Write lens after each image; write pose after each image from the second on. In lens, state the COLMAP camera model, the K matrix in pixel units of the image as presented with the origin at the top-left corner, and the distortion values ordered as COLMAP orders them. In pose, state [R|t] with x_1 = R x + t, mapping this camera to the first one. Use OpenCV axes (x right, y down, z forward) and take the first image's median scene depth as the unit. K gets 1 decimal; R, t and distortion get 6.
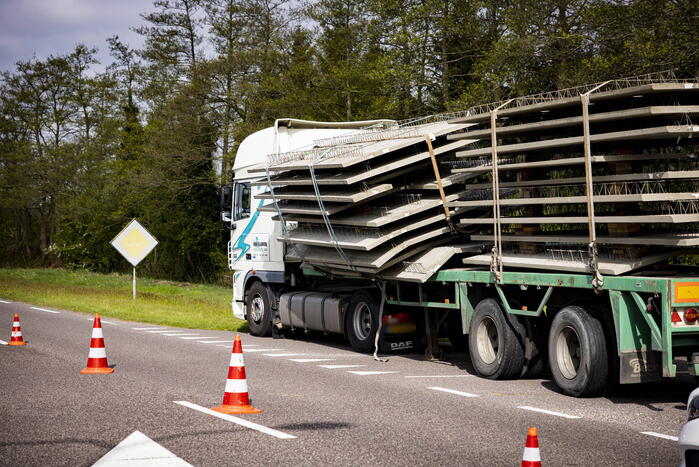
lens RADIAL K [[1343.6, 0, 349.5], [0, 1343.6, 233.5], [0, 0, 1]] dist [0.155007, 0.113030]
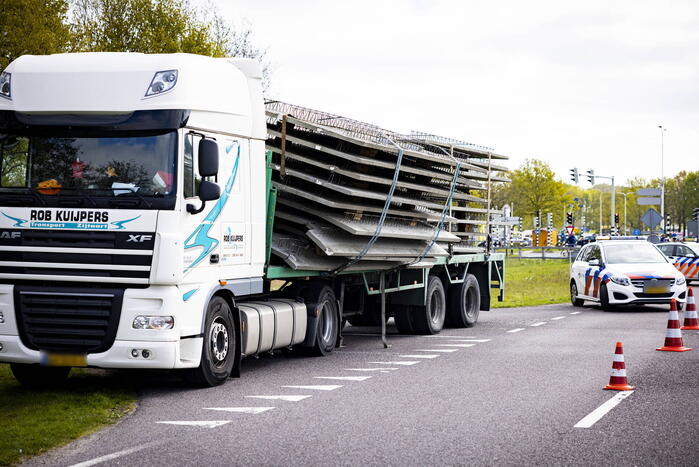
lens RADIAL K [[1319.6, 0, 356.7], [0, 1319.6, 227.3], [0, 0, 1]] dist [0.037166, 0.139477]
pose [[-0.698737, 0.005942, 0.715354, -0.677232], [-0.002690, 0.999937, -0.010934, 0.011088], [-0.715373, -0.009565, -0.698677, 1.676594]]
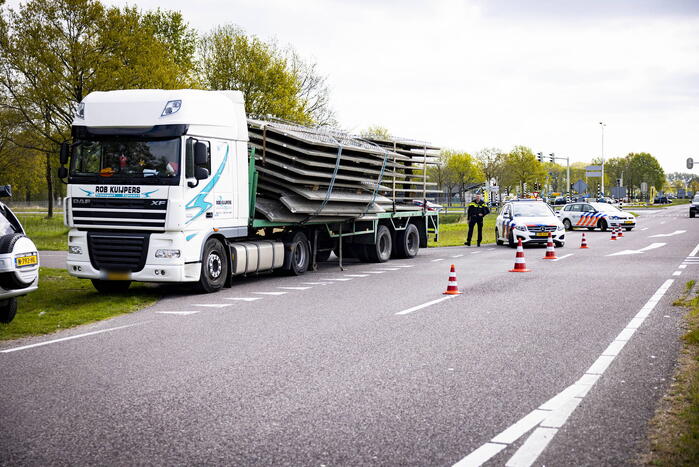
lens RADIAL K [[898.7, 0, 349.5], [0, 898.7, 233.5], [0, 0, 1]] dist [0.018205, 0.056438]
pose [[-0.647183, -0.021594, 0.762029, -0.803730], [0.005316, 0.999447, 0.032836, 0.011402], [-0.762316, 0.025302, -0.646710, 1.651877]]
